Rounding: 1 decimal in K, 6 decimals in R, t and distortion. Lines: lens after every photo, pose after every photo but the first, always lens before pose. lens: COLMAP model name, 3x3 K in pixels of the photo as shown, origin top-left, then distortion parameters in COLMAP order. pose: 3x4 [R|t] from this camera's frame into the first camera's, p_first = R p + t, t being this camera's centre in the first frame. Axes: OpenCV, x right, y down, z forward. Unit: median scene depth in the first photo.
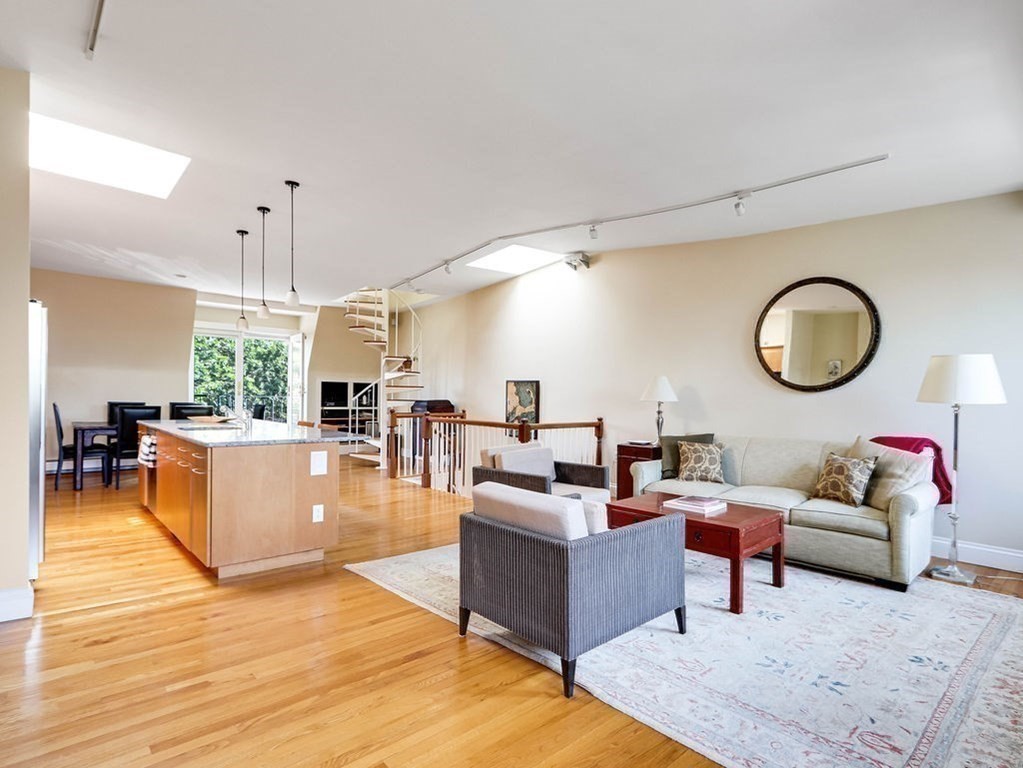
lens RADIAL K [[539.8, 0, 516.4], [0, 539.8, 414.6], [0, 0, 1]] dist [-0.001345, -0.000542]
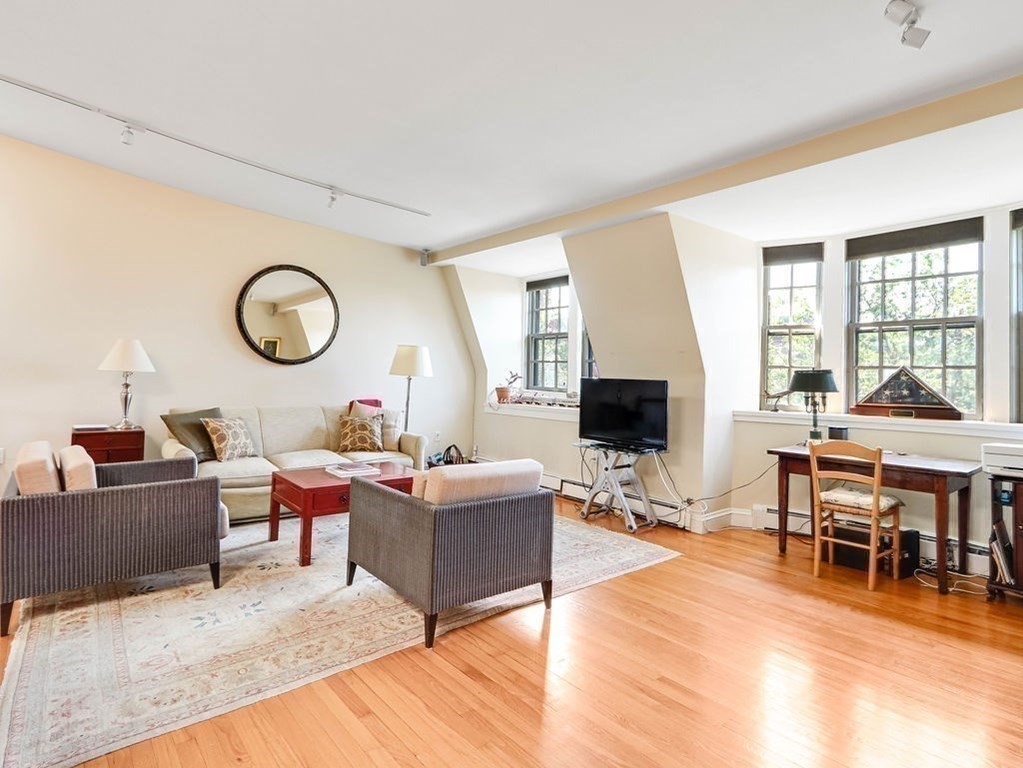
lens RADIAL K [[528.5, 0, 511.3], [0, 528.5, 378.2], [0, 0, 1]] dist [0.000754, 0.000060]
pose [[0.049795, -0.006825, 0.998736, -0.647734], [0.010018, 0.999930, 0.006333, -0.019635], [-0.998709, 0.009690, 0.049860, 0.566123]]
